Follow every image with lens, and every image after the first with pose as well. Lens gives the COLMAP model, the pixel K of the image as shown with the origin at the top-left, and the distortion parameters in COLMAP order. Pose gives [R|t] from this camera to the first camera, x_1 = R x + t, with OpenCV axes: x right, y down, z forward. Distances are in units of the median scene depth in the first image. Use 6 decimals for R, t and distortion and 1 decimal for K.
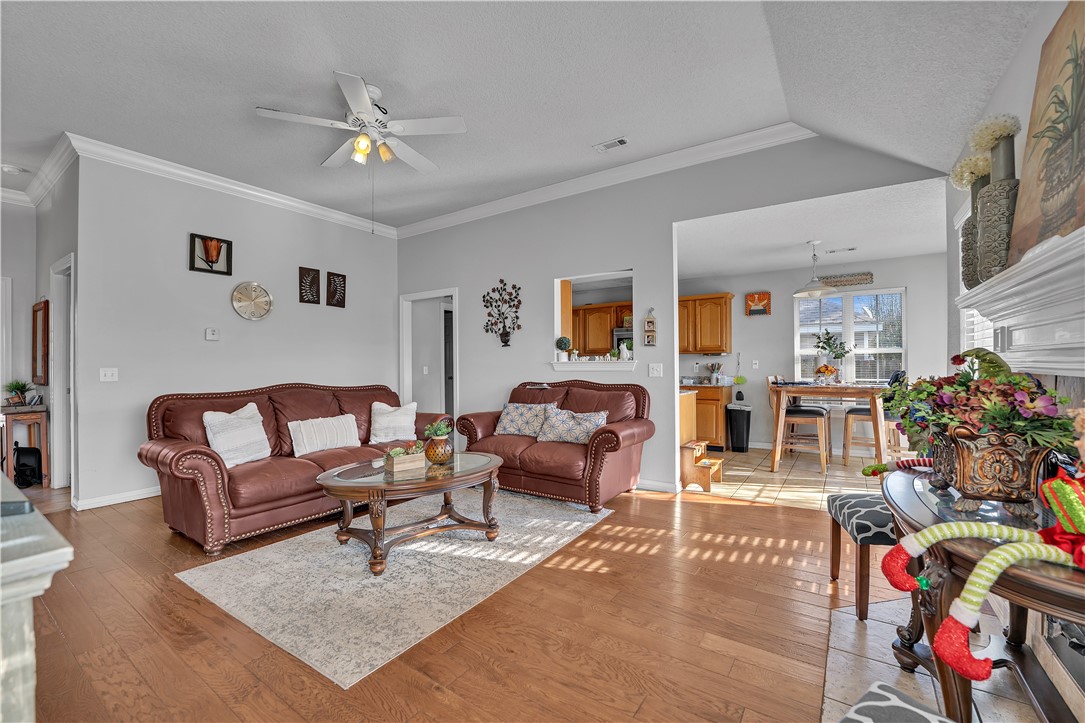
lens RADIAL K [[451.2, 0, 539.4], [0, 451.2, 367.2], [0, 0, 1]] dist [-0.020945, 0.001164]
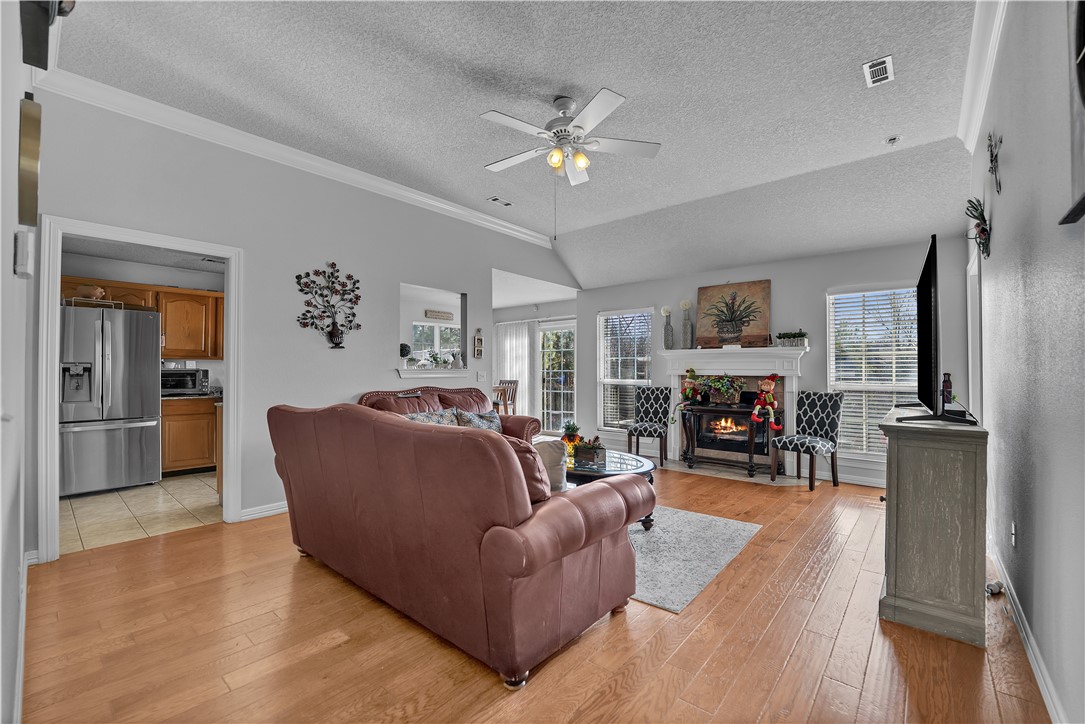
lens RADIAL K [[451.2, 0, 542.8], [0, 451.2, 368.3], [0, 0, 1]] dist [-0.020945, 0.001164]
pose [[0.117603, 0.015222, 0.992944, -0.815022], [-0.000751, 0.999884, -0.015239, 0.000846], [-0.993060, 0.001047, 0.117601, 0.543903]]
